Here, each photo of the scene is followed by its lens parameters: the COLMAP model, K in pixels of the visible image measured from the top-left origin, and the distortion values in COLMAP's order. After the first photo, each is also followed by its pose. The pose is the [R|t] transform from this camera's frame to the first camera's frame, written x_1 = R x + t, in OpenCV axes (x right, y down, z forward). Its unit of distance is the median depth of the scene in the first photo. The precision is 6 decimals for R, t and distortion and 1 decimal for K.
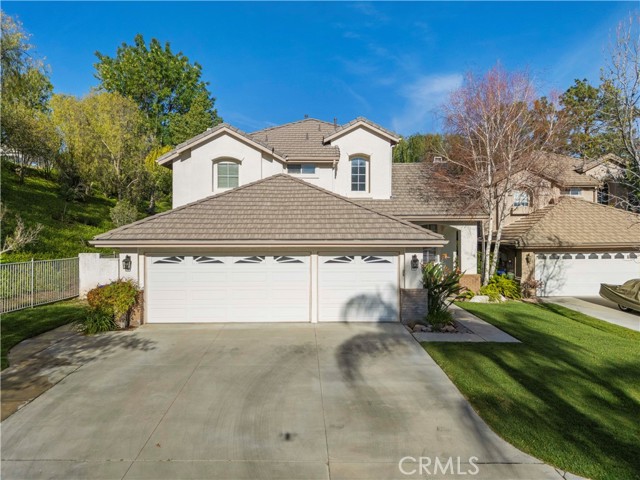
lens RADIAL K [[472.6, 0, 320.2], [0, 472.6, 237.2], [0, 0, 1]] dist [0.053836, -0.035507]
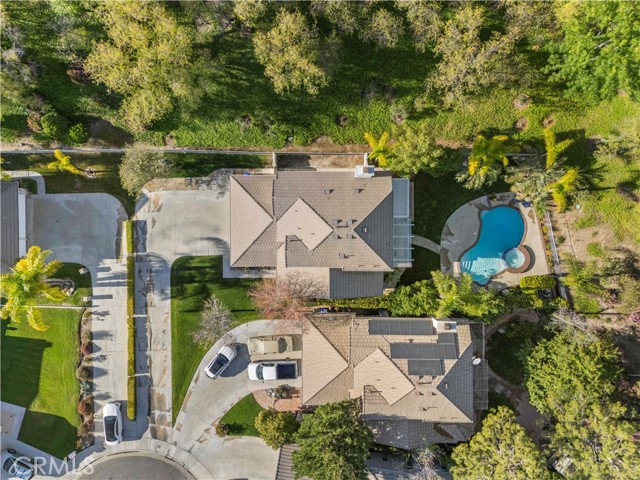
lens RADIAL K [[472.6, 0, 319.5], [0, 472.6, 241.3], [0, 0, 1]] dist [0.053836, -0.035507]
pose [[-0.016237, 0.999469, 0.028262, -0.060590], [0.009178, -0.028115, 0.999563, -3.637977], [0.999826, 0.016489, -0.008717, 1.662052]]
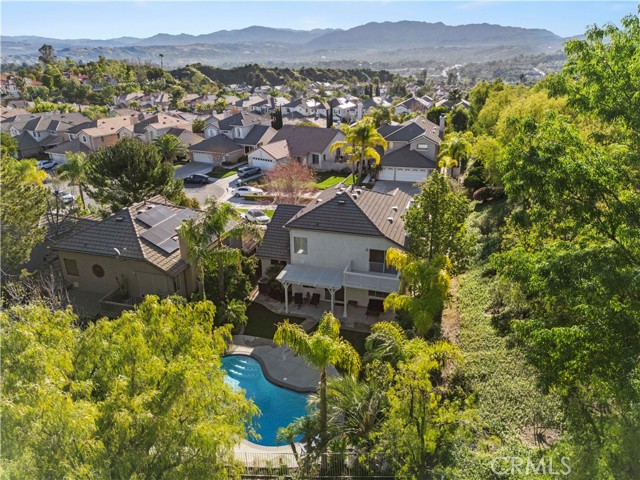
lens RADIAL K [[472.6, 0, 319.0], [0, 472.6, 239.5], [0, 0, 1]] dist [0.053836, -0.035507]
pose [[-0.952042, -0.101818, 0.288528, -0.726440], [0.017192, 0.923715, 0.382694, -1.234548], [-0.305483, 0.369301, -0.877666, 4.445607]]
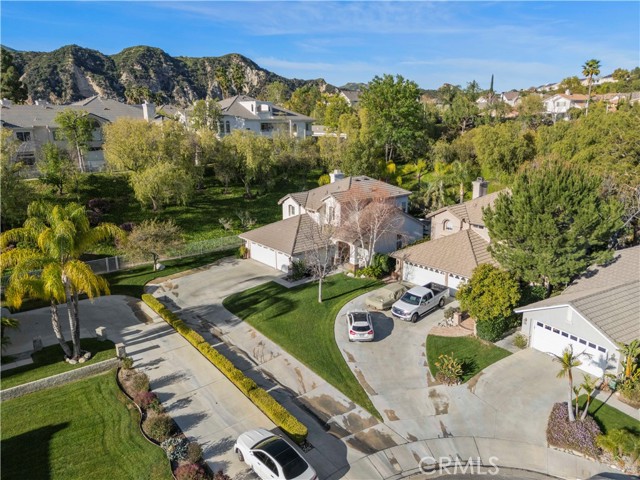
lens RADIAL K [[472.6, 0, 322.7], [0, 472.6, 244.1], [0, 0, 1]] dist [0.053836, -0.035507]
pose [[0.622975, 0.201042, -0.755965, 2.756150], [0.002358, 0.965922, 0.258821, -0.880863], [0.782238, -0.163022, 0.601272, -0.773782]]
